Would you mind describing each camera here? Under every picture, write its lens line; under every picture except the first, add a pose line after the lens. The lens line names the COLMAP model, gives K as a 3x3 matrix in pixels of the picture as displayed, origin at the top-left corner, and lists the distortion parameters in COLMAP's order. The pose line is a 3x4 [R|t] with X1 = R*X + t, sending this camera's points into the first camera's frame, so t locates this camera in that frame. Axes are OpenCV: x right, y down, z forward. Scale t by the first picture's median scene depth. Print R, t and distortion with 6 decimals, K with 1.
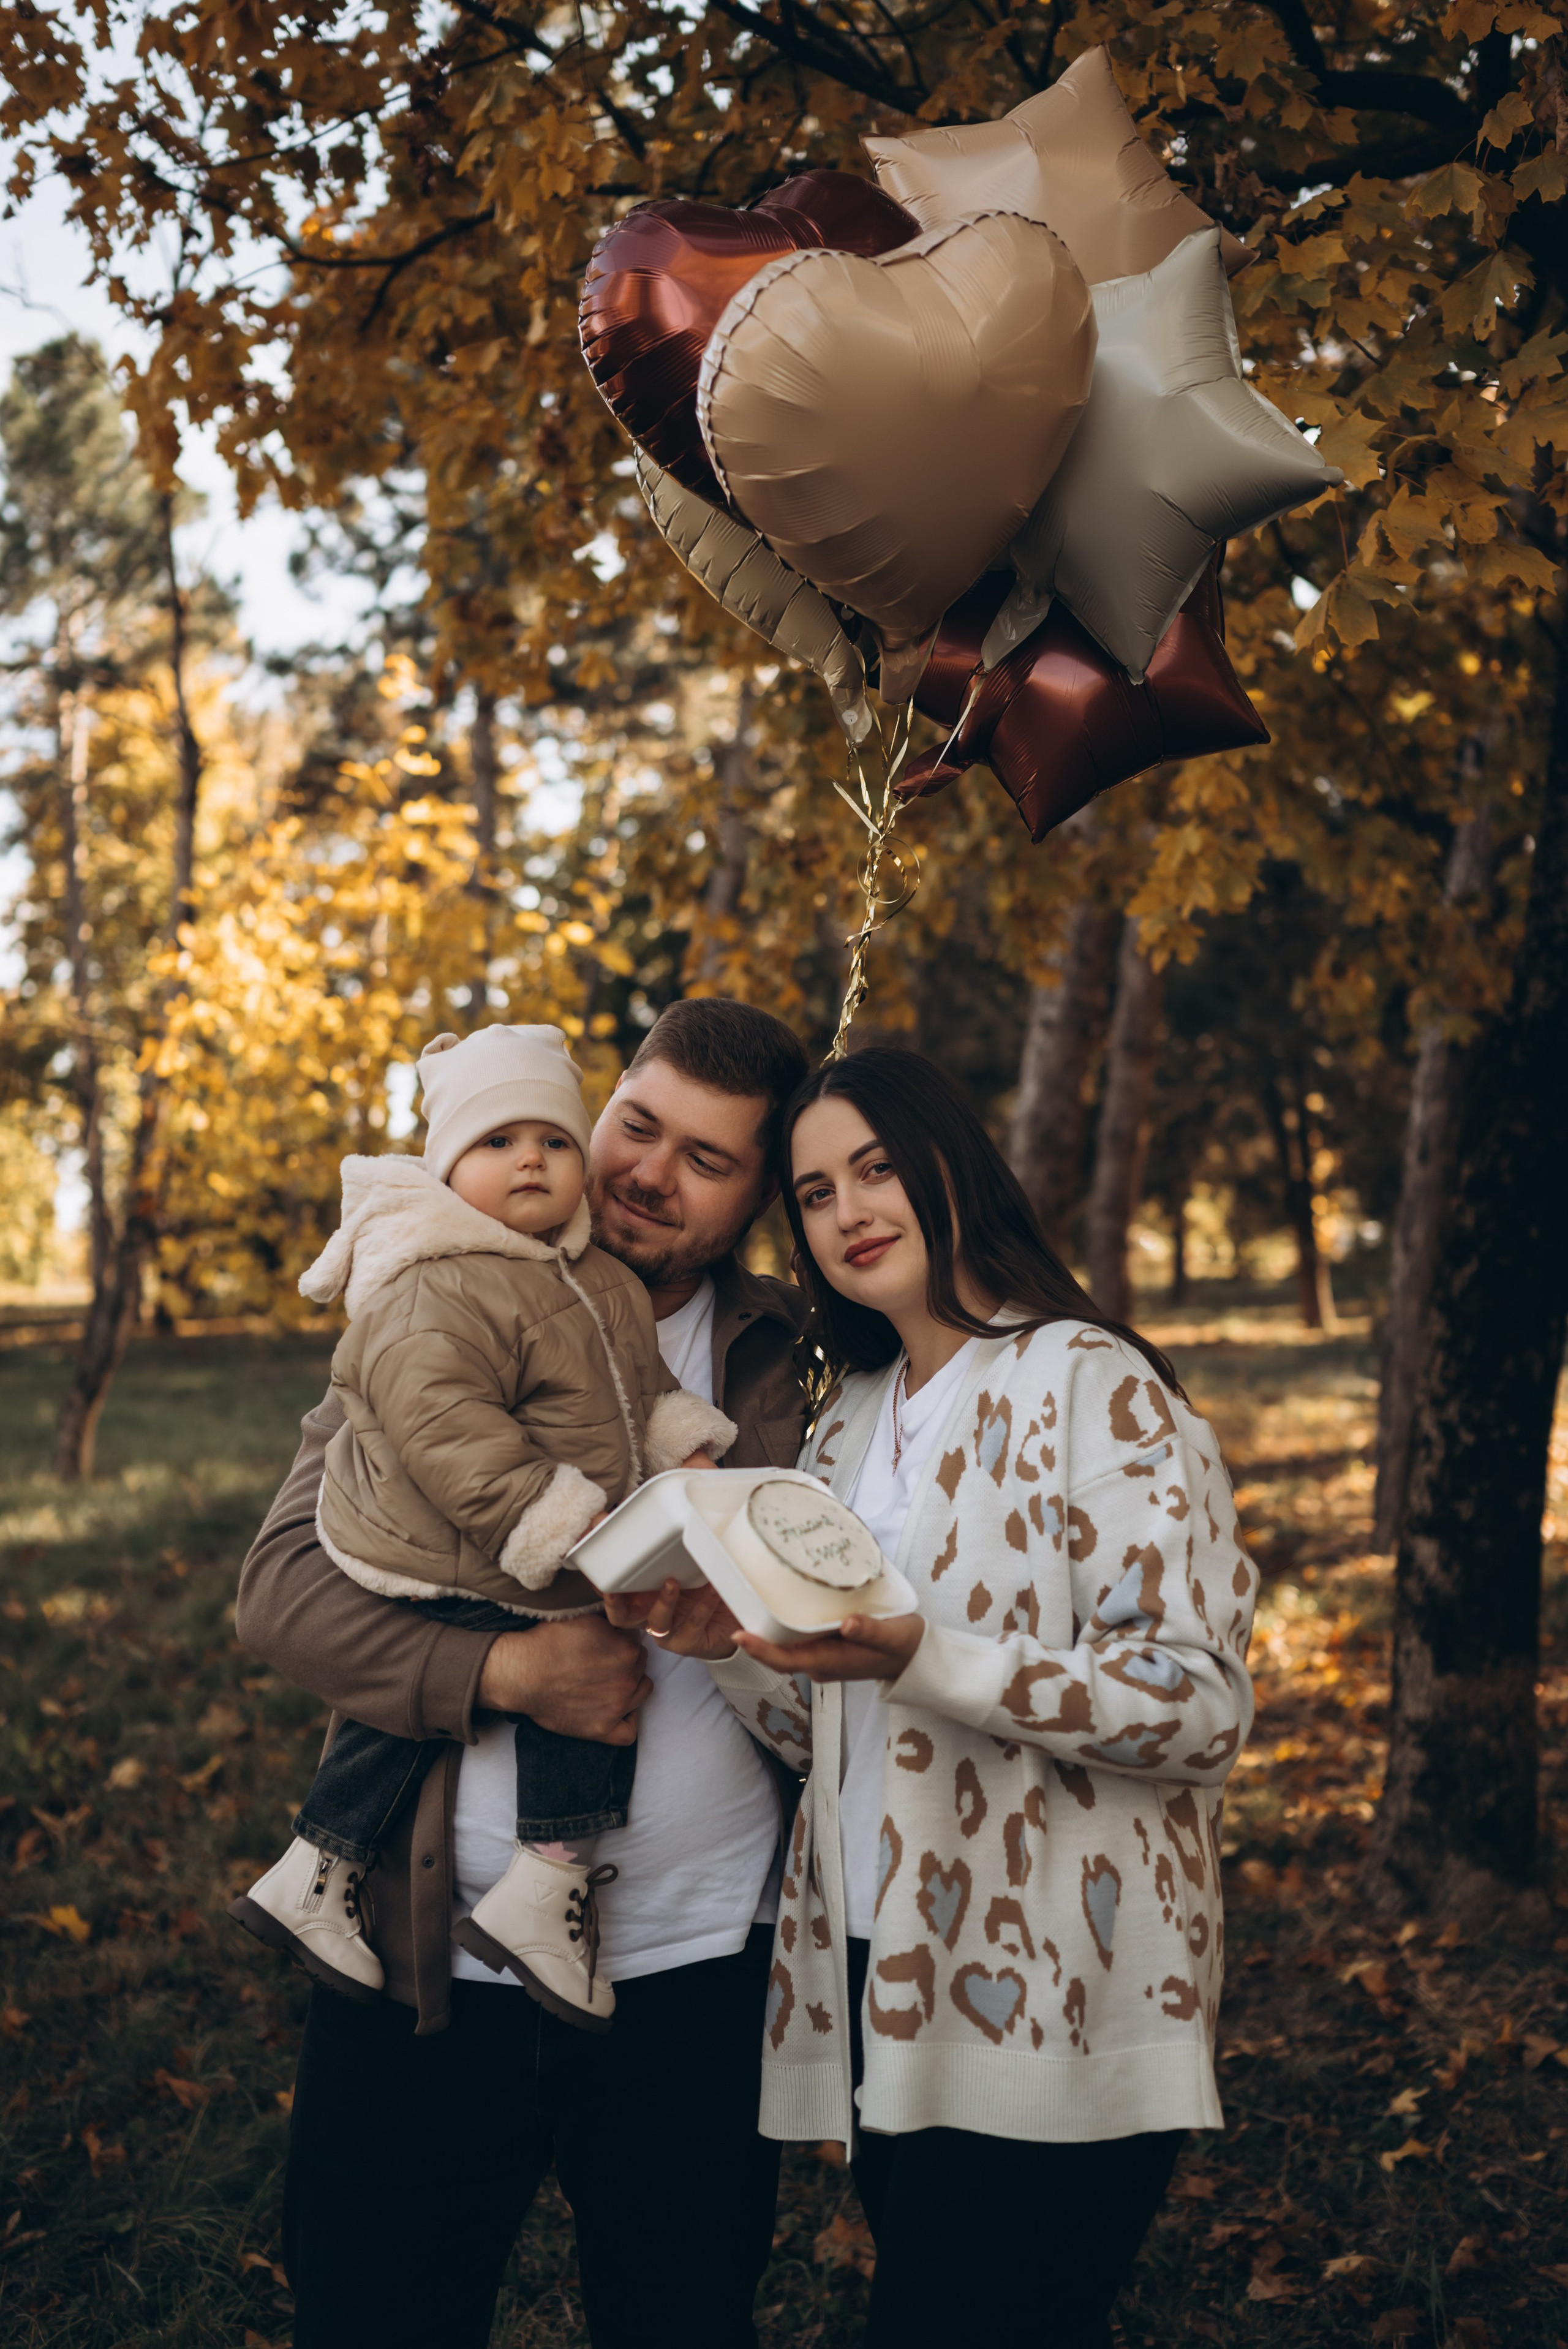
lens RADIAL K [[2200.7, 0, 773.8], [0, 2200.7, 1175.2], [0, 0, 1]] dist [-0.007620, 0.000000]
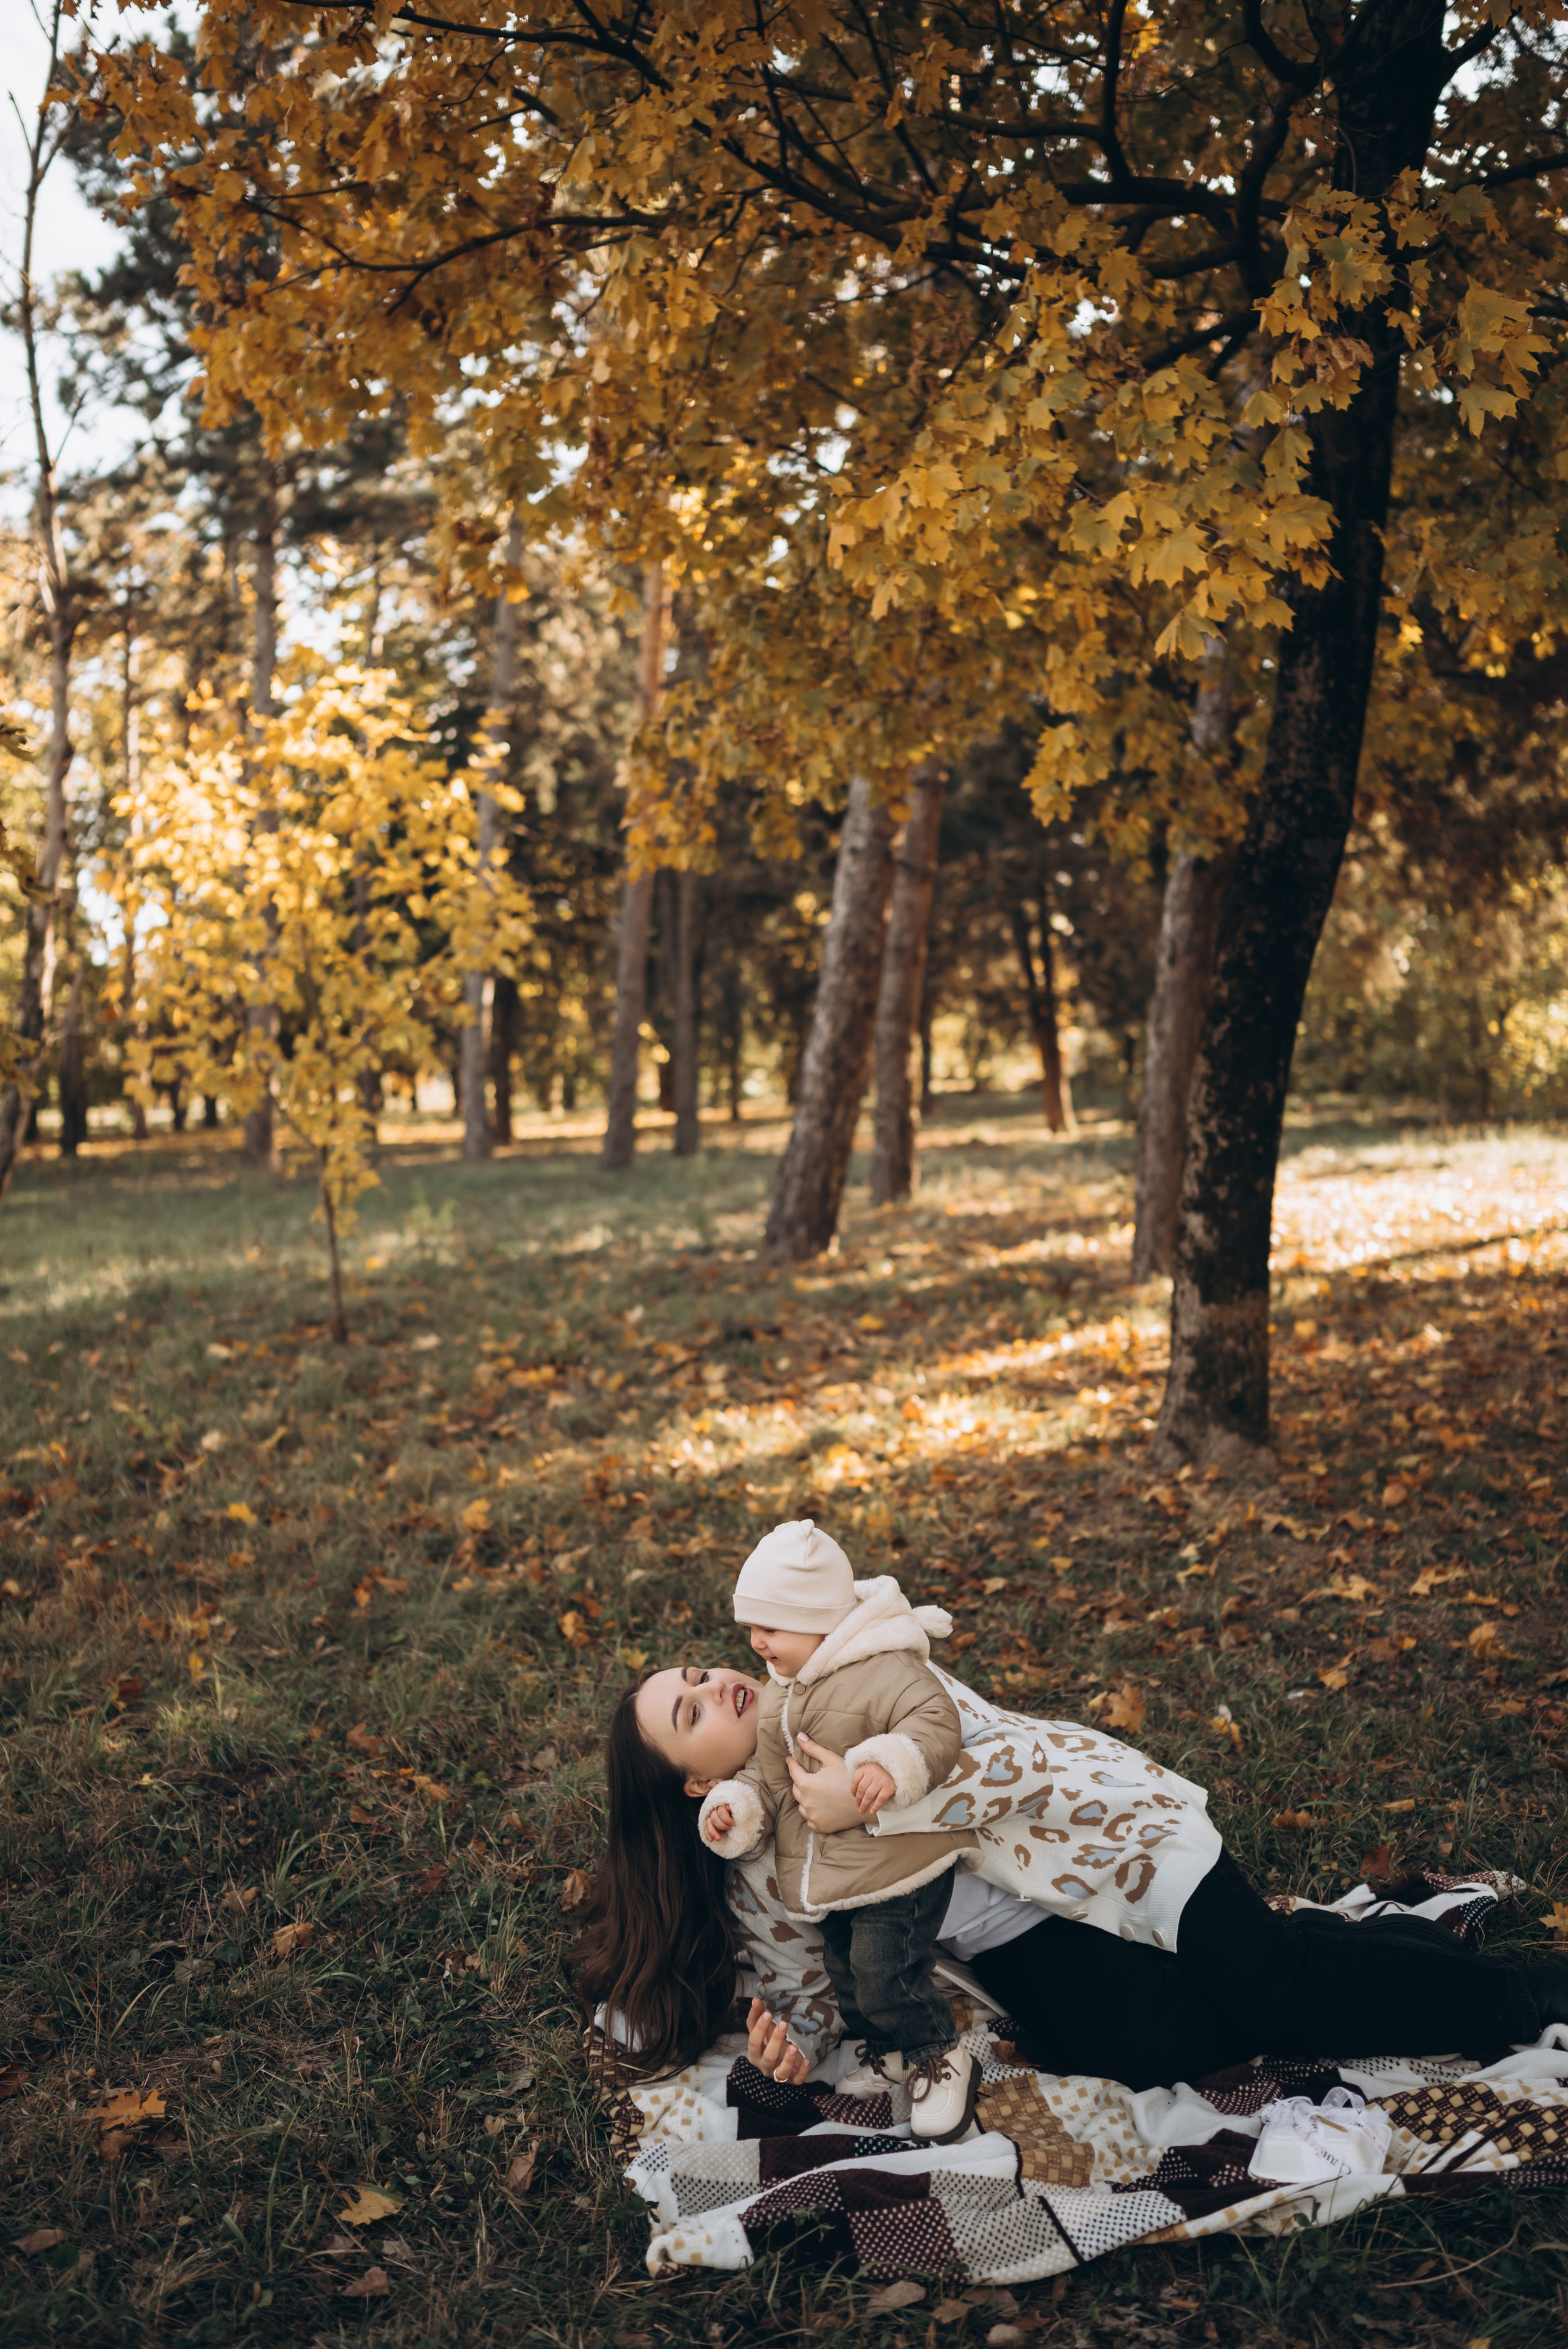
lens RADIAL K [[2200.7, 0, 750.4], [0, 2200.7, 1204.8], [0, 0, 1]] dist [-0.007620, 0.000000]
pose [[0.993881, -0.024279, 0.107751, -0.132153], [0.014268, 0.995590, 0.092721, 0.018831], [-0.109527, -0.090617, 0.989845, -0.351861]]
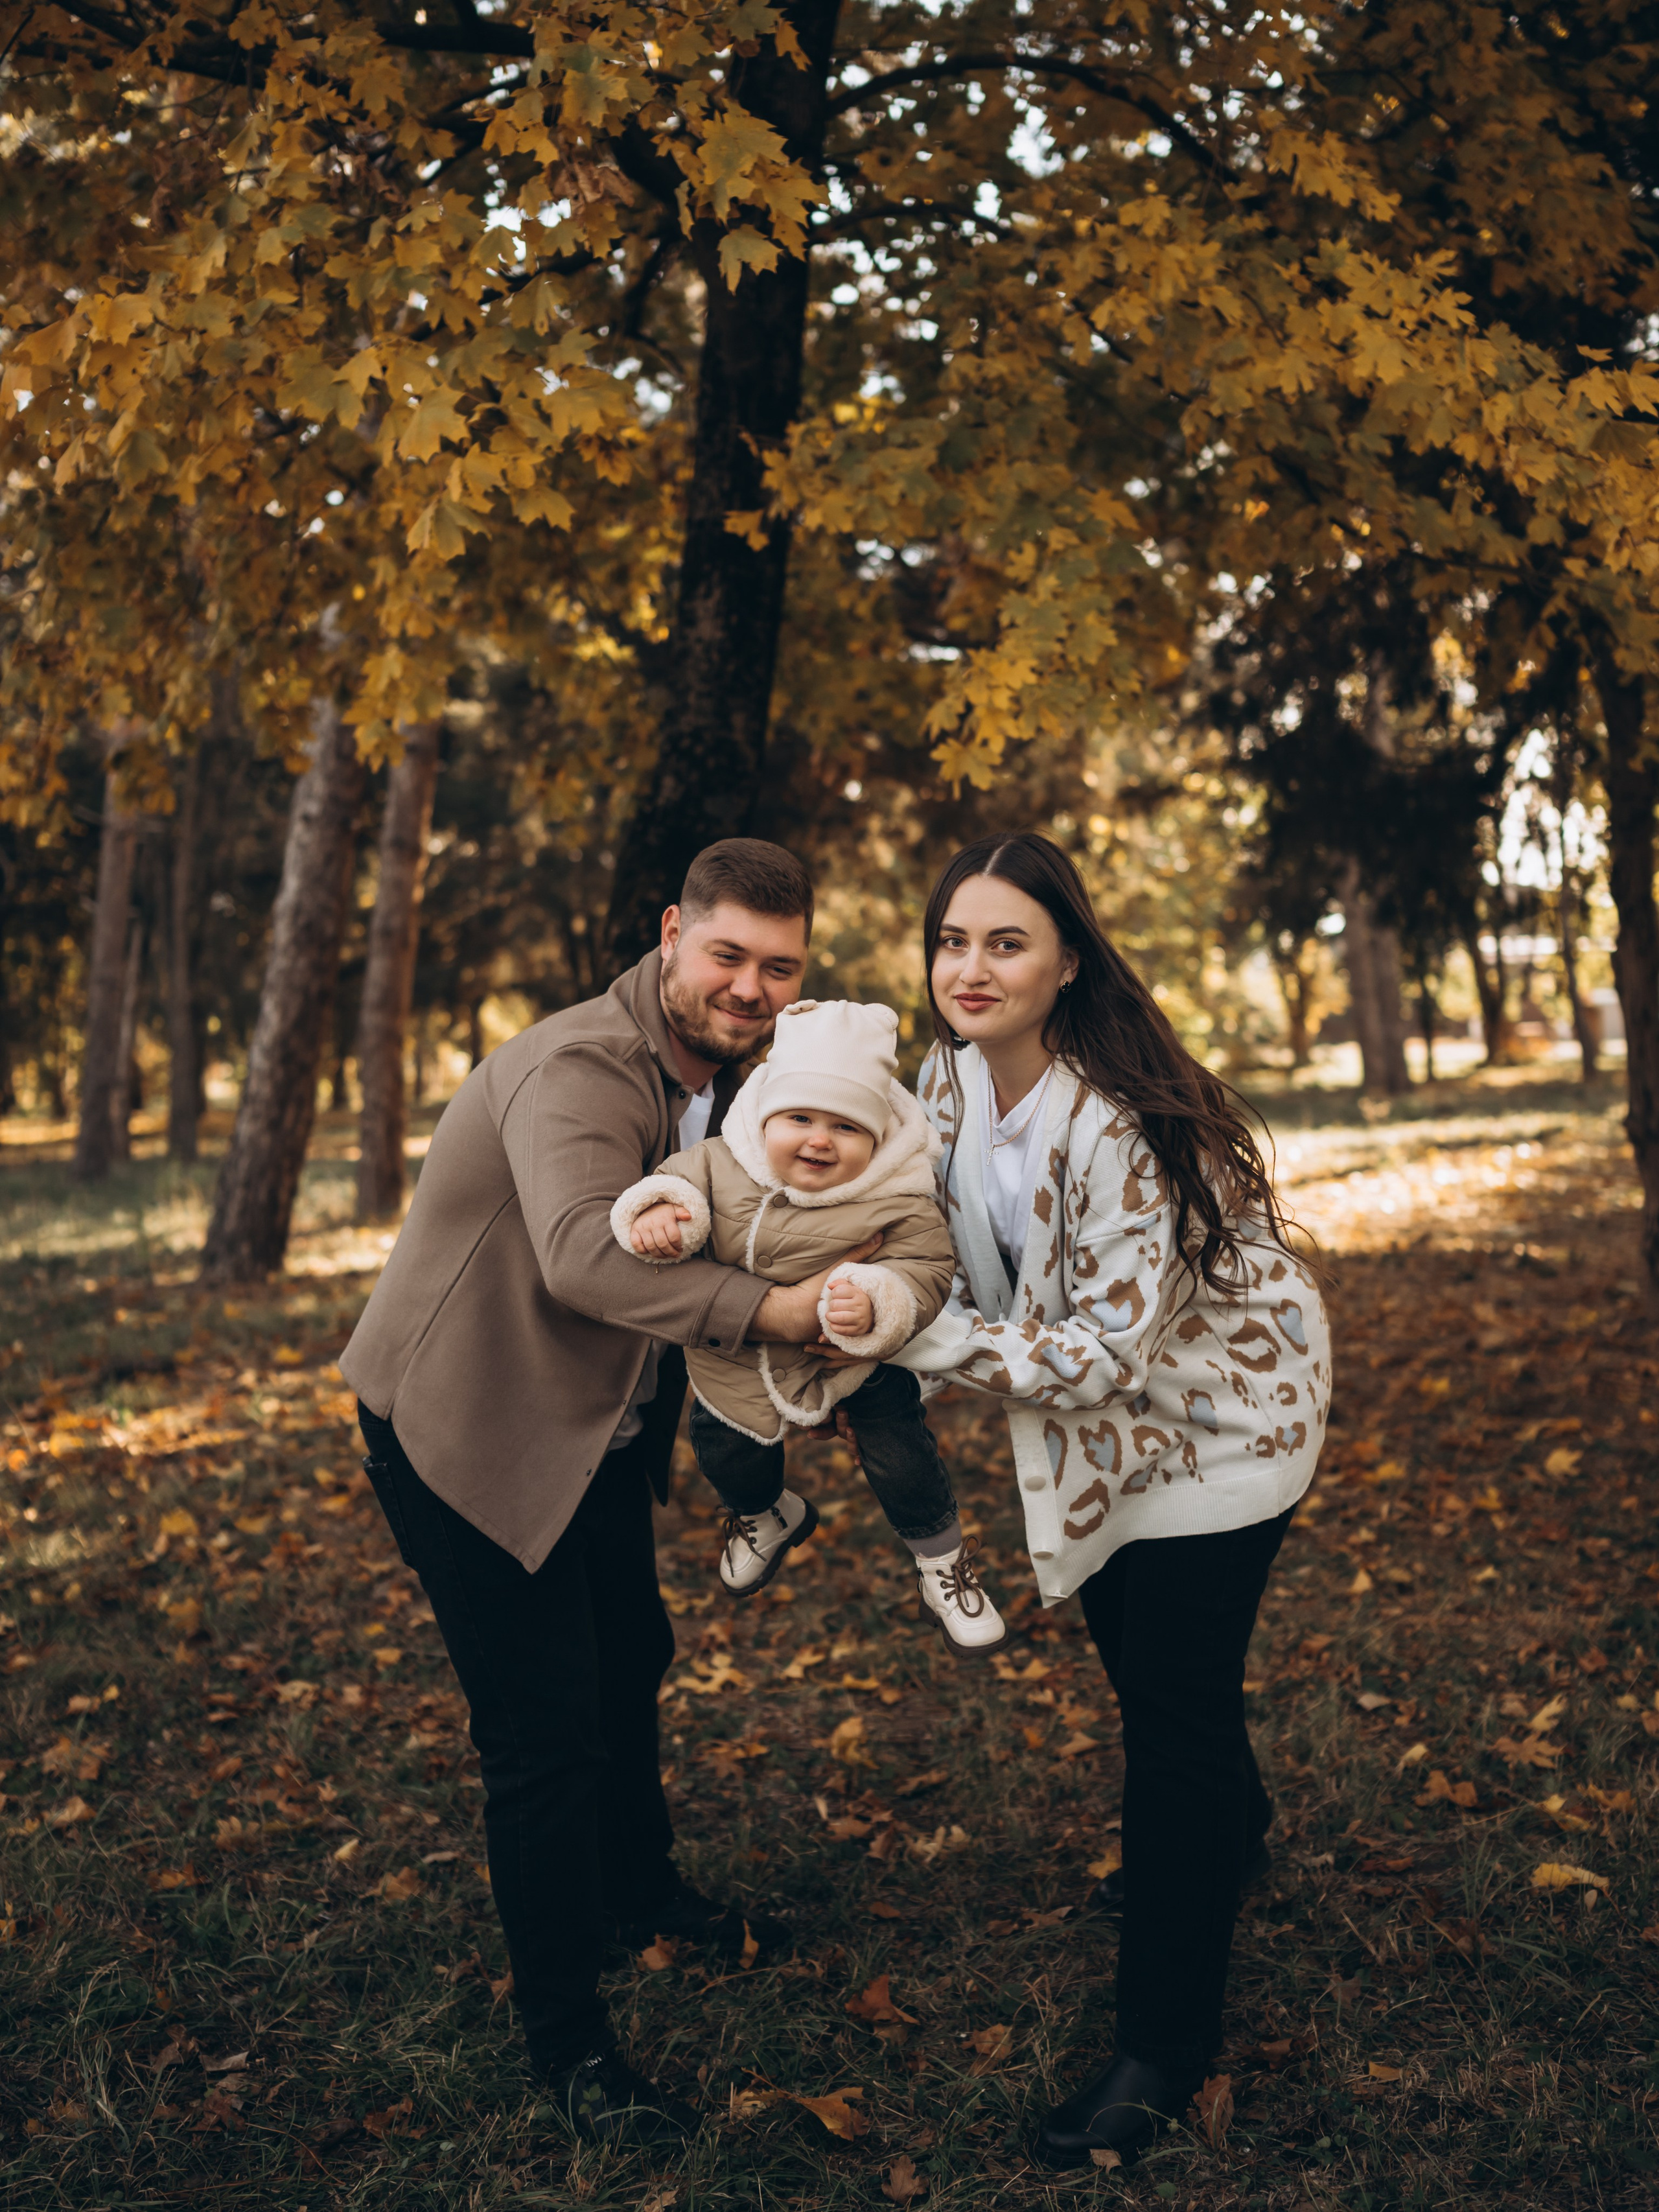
lens RADIAL K [[2338.1, 0, 801.0], [0, 2338.1, 1119.4], [0, 0, 1]] dist [0.011115, 0.000000]
pose [[0.950748, -0.020078, 0.309313, 0.004601], [0.003273, 0.998495, 0.054753, 0.027671], [-0.309947, -0.051044, 0.949383, -0.255667]]
